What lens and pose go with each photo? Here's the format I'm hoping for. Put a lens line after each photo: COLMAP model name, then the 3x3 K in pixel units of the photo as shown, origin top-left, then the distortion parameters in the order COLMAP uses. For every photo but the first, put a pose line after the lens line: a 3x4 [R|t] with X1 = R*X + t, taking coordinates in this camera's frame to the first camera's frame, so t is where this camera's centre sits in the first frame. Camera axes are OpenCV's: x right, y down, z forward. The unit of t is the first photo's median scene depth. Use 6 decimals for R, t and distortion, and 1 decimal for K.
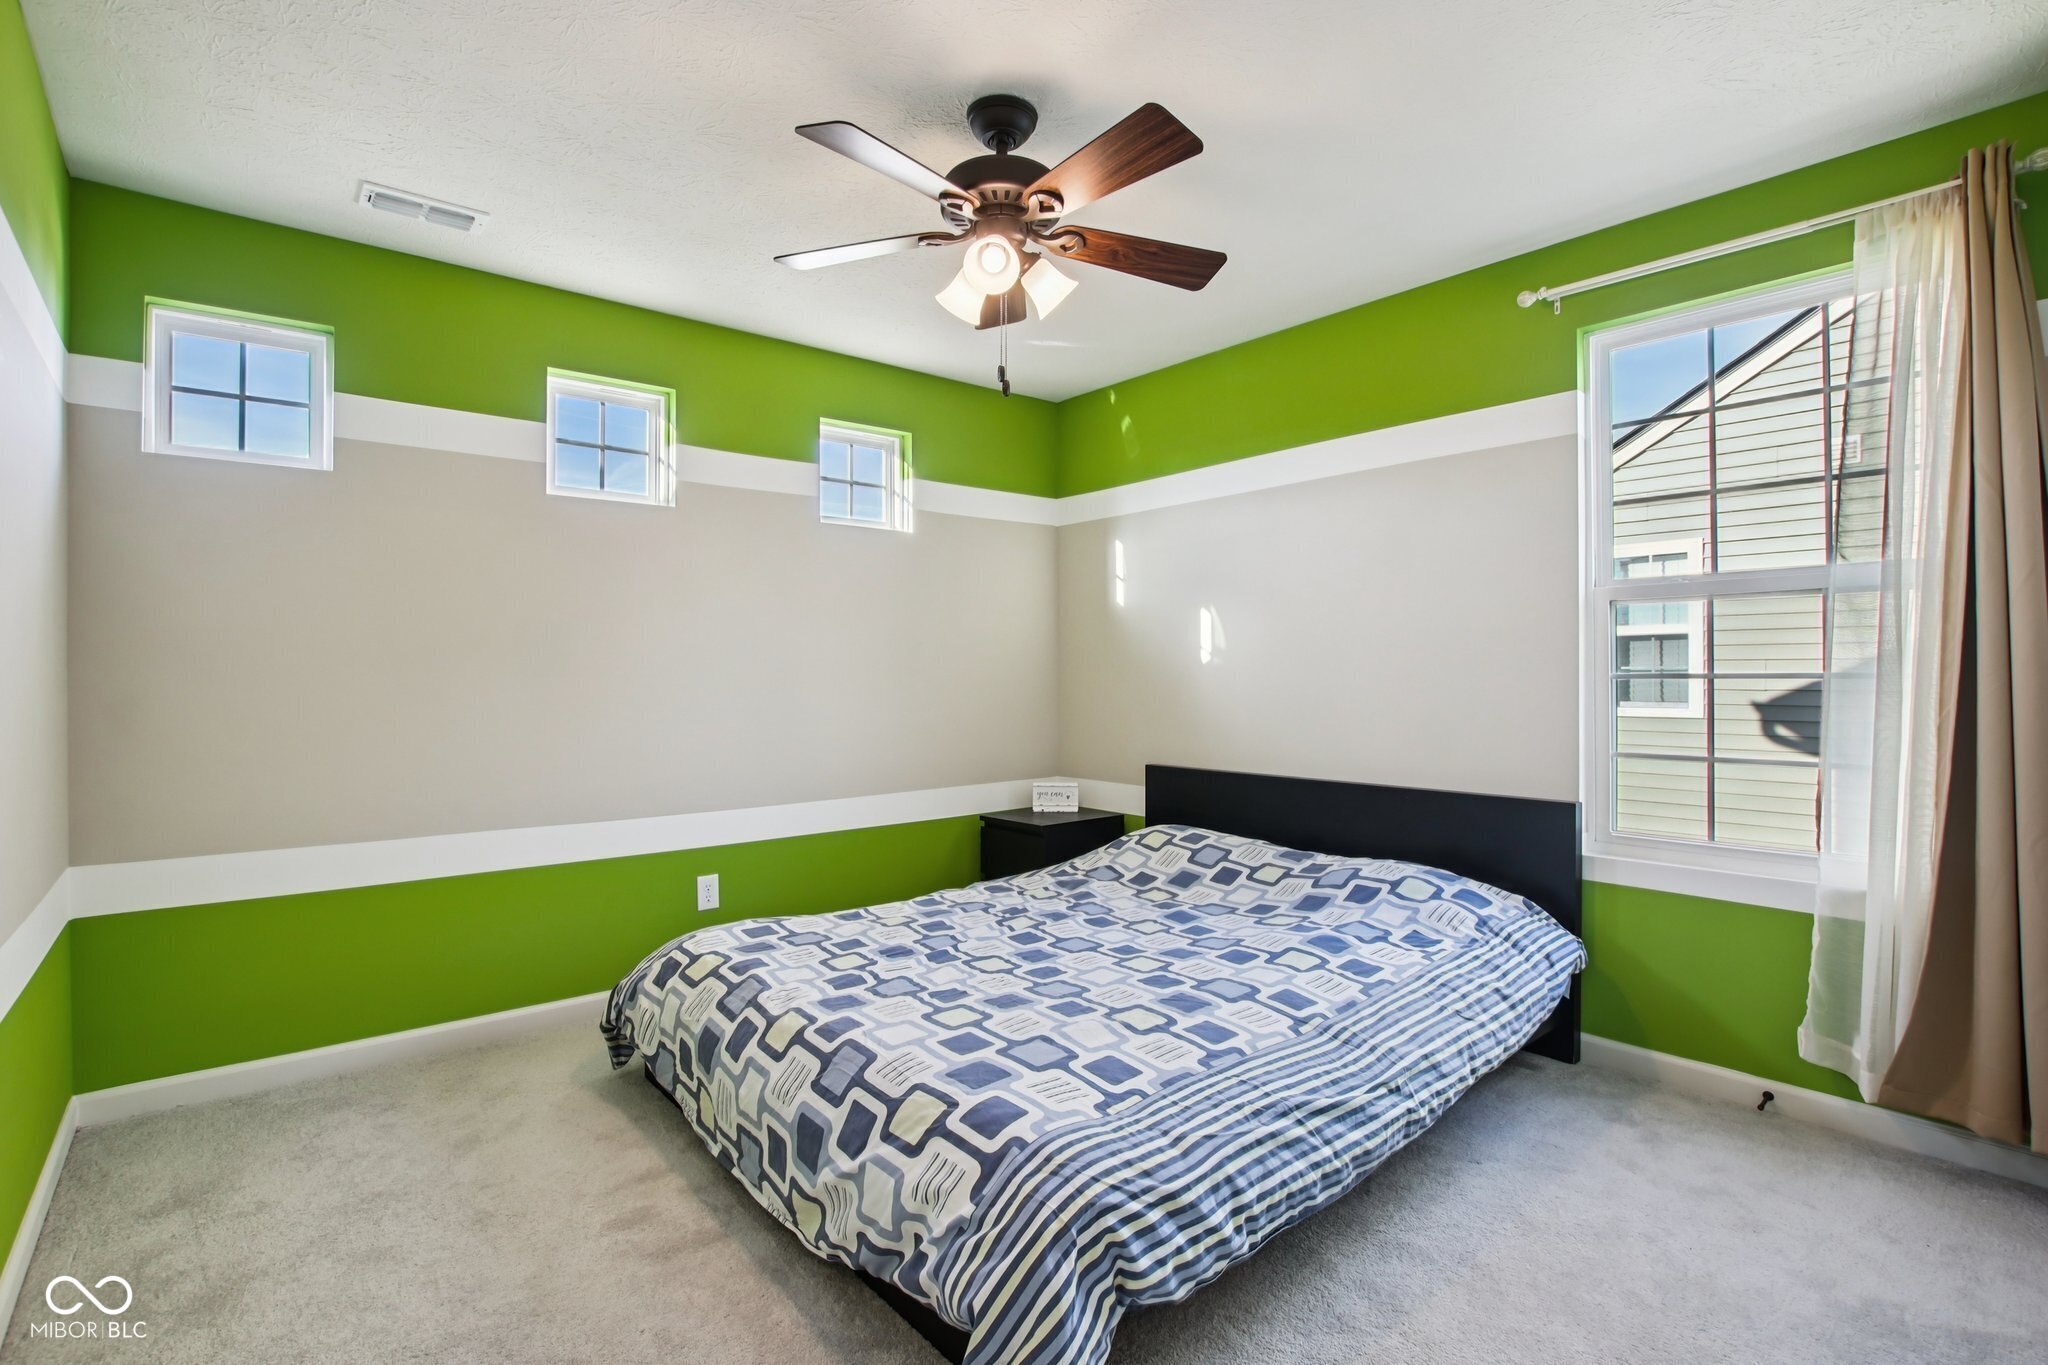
lens RADIAL K [[958.5, 0, 1025.5], [0, 958.5, 680.7], [0, 0, 1]] dist [-0.039578, -0.000213]
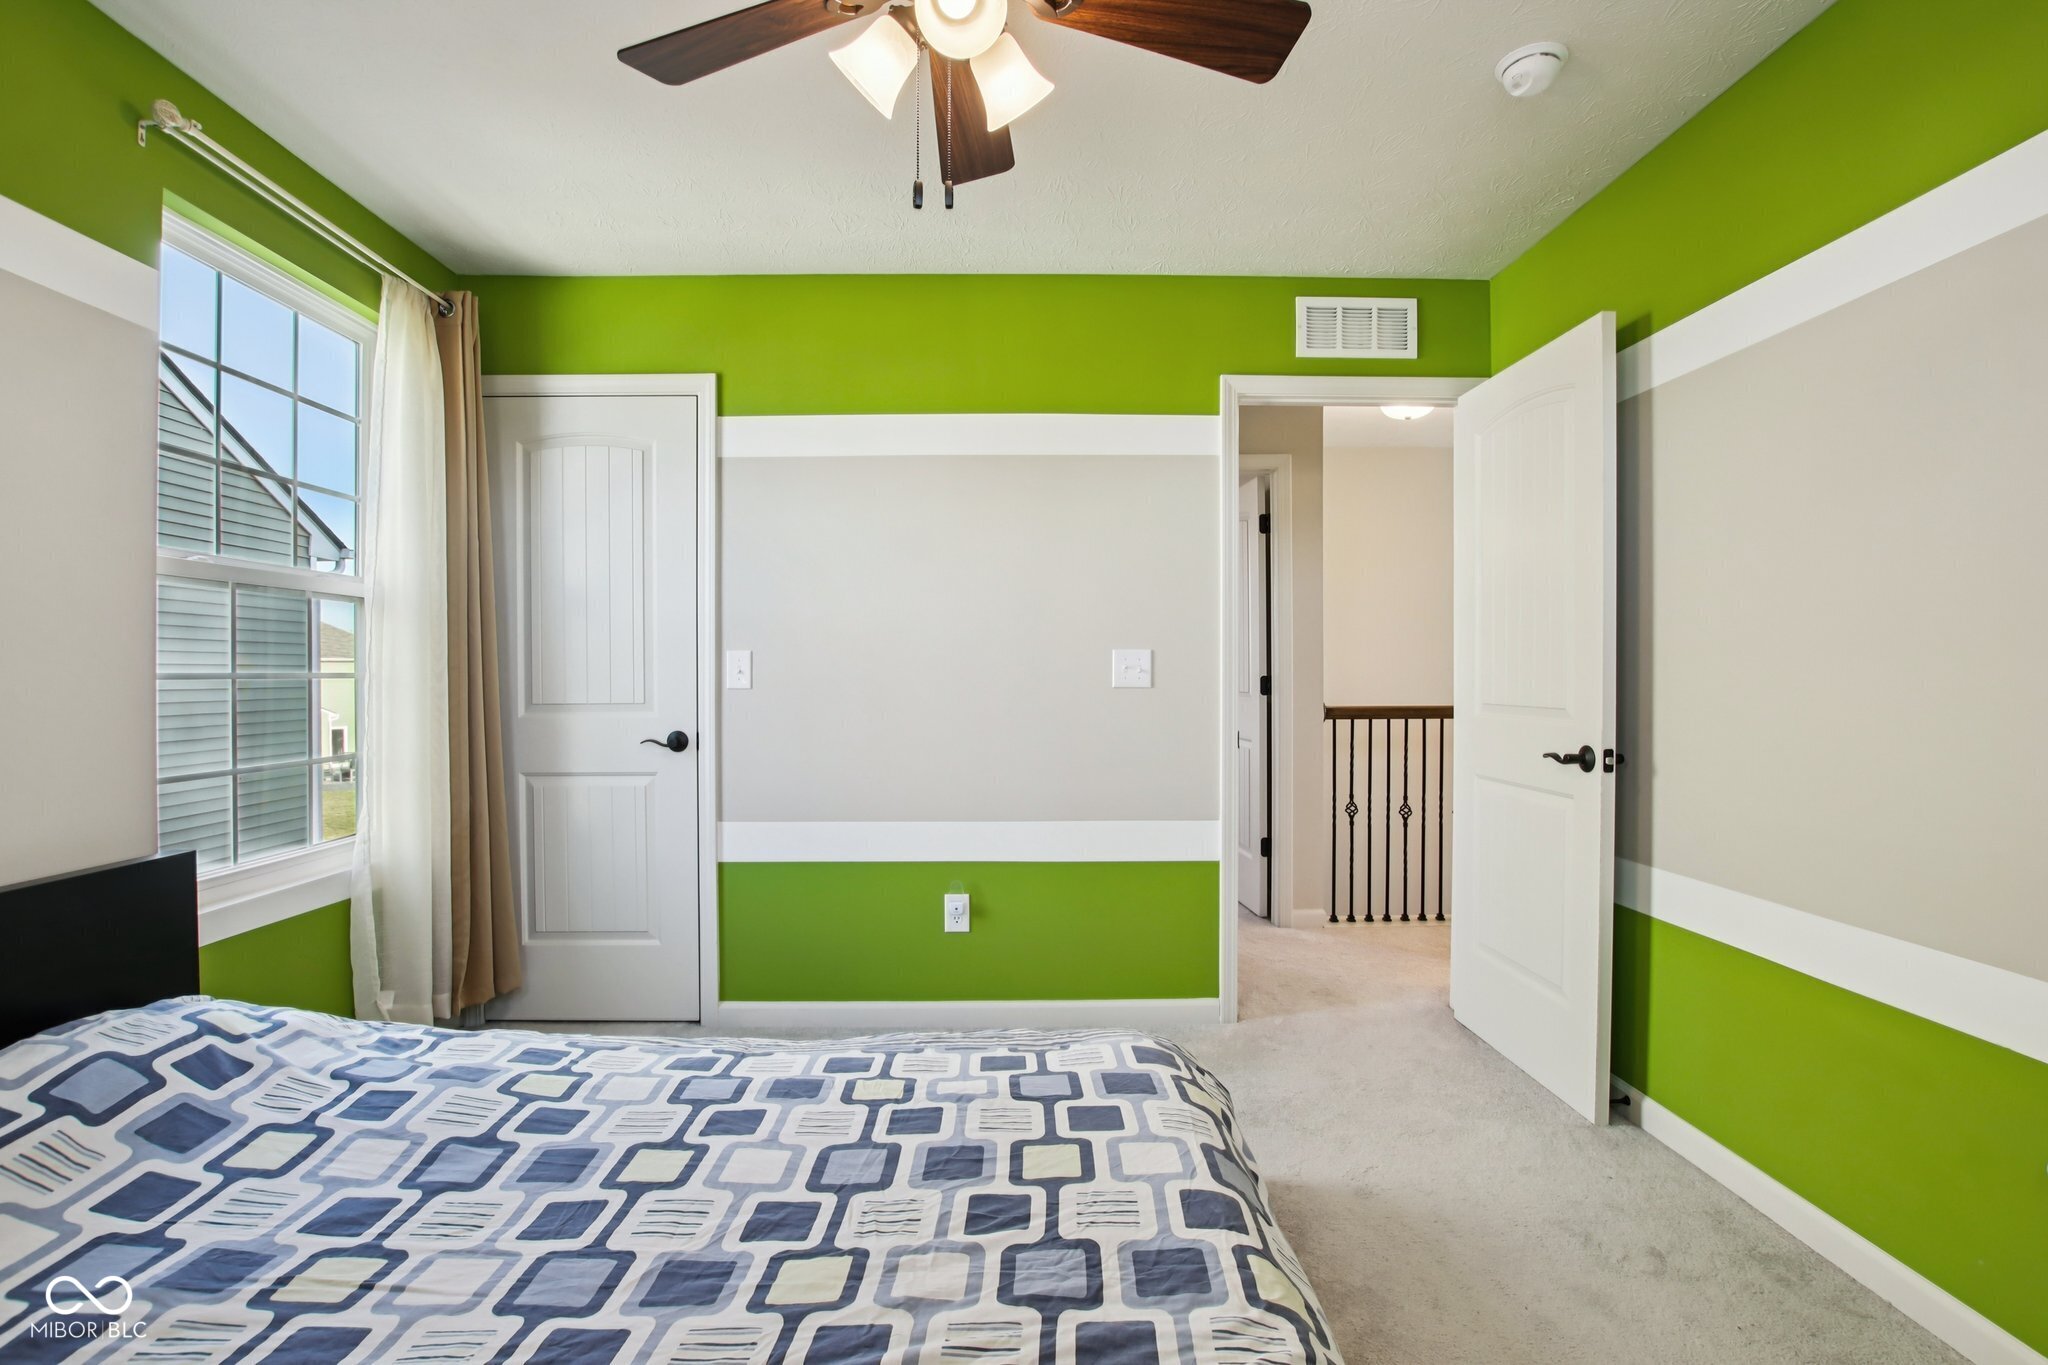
lens RADIAL K [[958.5, 0, 1026.5], [0, 958.5, 686.1], [0, 0, 1]] dist [-0.039578, -0.000213]
pose [[-0.779296, -0.008558, 0.626598, -0.419304], [0.002806, 0.999849, 0.017146, -0.006461], [-0.626650, 0.015120, -0.779154, 1.322860]]
